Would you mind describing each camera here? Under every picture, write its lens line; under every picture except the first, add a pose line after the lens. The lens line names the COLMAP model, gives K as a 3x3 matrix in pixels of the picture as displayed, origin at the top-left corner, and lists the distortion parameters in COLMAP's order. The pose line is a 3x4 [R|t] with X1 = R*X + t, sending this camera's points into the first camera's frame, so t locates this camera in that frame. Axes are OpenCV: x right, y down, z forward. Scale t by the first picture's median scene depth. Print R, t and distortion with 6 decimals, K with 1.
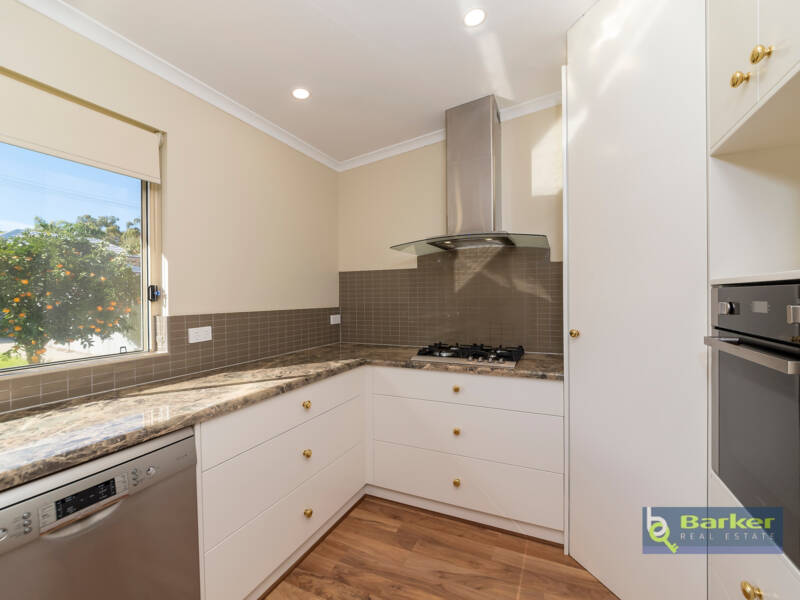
lens RADIAL K [[321.9, 0, 399.2], [0, 321.9, 295.7], [0, 0, 1]] dist [-0.013663, 0.000838]
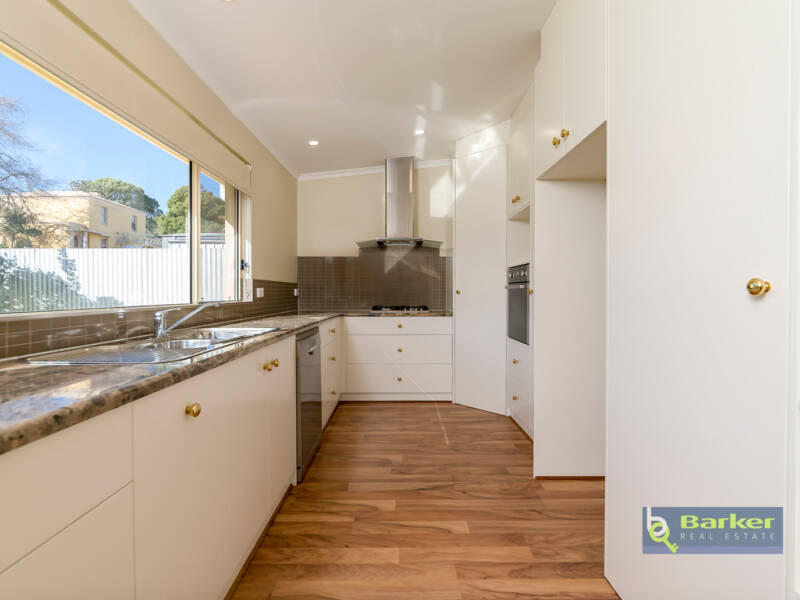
lens RADIAL K [[402.1, 0, 399.6], [0, 402.1, 299.9], [0, 0, 1]] dist [0.004029, 0.000250]
pose [[0.894205, -0.002089, 0.447653, -0.752956], [-0.003787, 0.999918, 0.012232, 0.111318], [-0.447642, -0.012633, 0.894123, -0.907970]]
